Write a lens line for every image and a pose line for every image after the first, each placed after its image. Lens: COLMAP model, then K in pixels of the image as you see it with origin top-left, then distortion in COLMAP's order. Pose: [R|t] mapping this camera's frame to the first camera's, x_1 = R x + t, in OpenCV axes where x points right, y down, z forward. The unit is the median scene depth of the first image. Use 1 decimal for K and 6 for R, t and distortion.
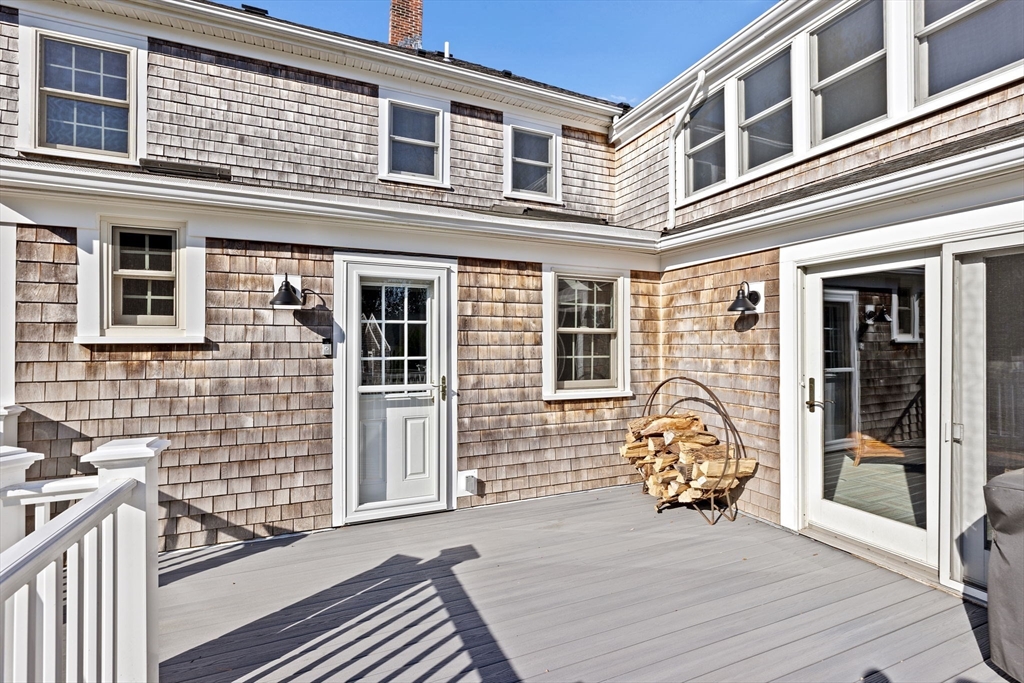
lens RADIAL K [[460.1, 0, 514.8], [0, 460.1, 341.8], [0, 0, 1]] dist [-0.003752, 0.000321]
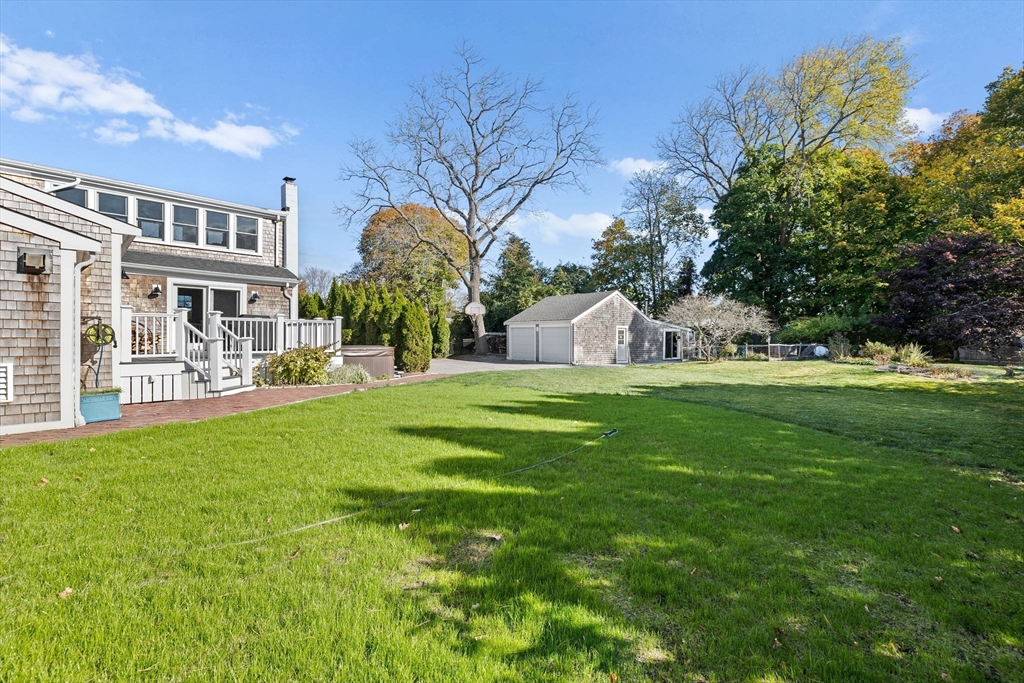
lens RADIAL K [[460.1, 0, 514.8], [0, 460.1, 341.8], [0, 0, 1]] dist [-0.003752, 0.000321]
pose [[-0.354625, -0.006742, 0.934984, -2.899616], [-0.012885, 0.999914, 0.002323, 0.201817], [-0.934920, -0.011223, -0.354682, -0.225328]]
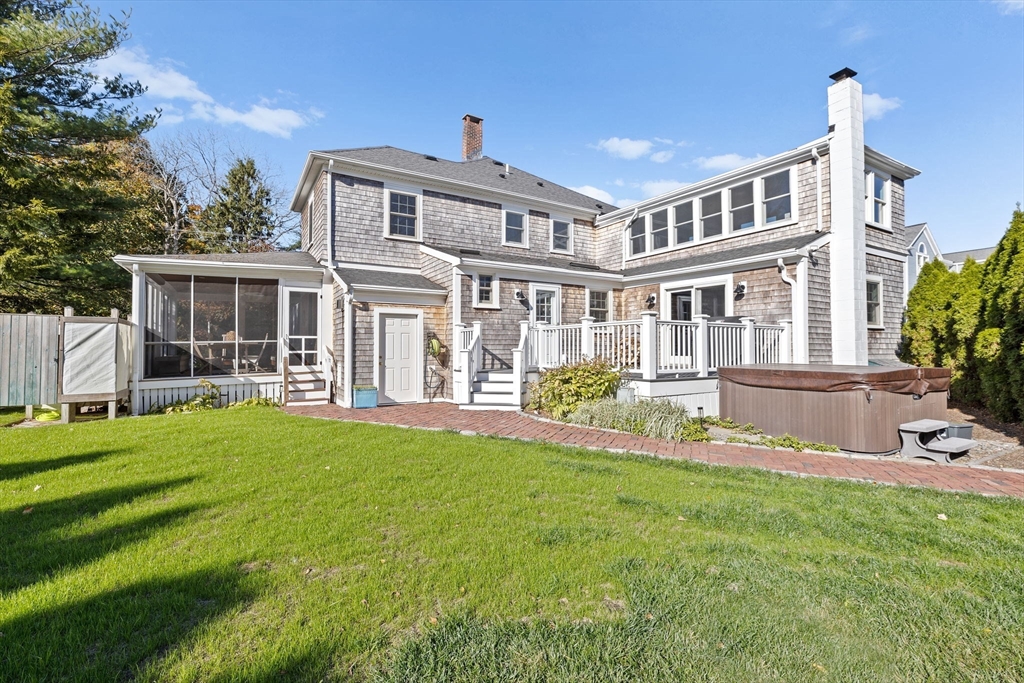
lens RADIAL K [[460.1, 0, 514.8], [0, 460.1, 341.8], [0, 0, 1]] dist [-0.003752, 0.000321]
pose [[0.989730, 0.002359, 0.142932, -0.720627], [-0.000857, 0.999944, -0.010564, 0.194907], [-0.142949, 0.010333, 0.989676, -1.639801]]
